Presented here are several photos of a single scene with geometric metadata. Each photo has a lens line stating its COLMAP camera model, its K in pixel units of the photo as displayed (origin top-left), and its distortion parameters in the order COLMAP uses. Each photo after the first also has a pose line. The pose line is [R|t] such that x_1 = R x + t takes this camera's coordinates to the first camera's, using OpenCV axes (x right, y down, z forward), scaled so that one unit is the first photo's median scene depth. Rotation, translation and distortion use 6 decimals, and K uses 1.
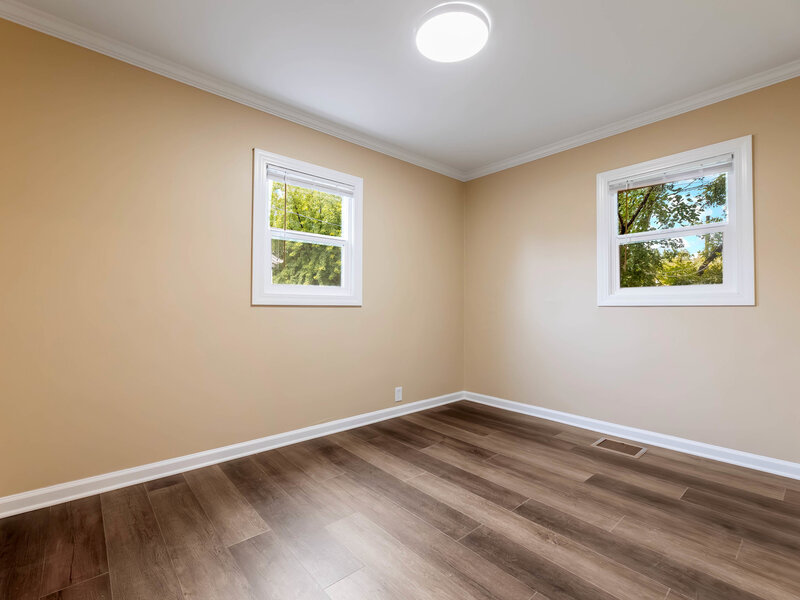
lens RADIAL K [[365.5, 0, 404.2], [0, 365.5, 300.3], [0, 0, 1]] dist [0.000341, -0.000168]
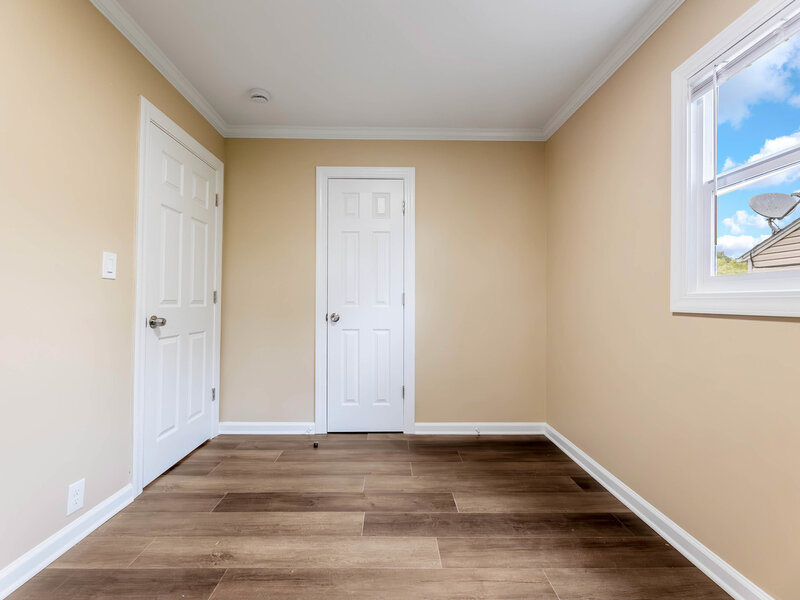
lens RADIAL K [[363.3, 0, 400.0], [0, 363.3, 300.0], [0, 0, 1]] dist [-0.000541, -0.000196]
pose [[-0.650323, -0.020762, -0.759374, 0.508603], [-0.002218, 0.999674, -0.025433, 0.007311], [0.759655, -0.014856, -0.650157, 1.342748]]
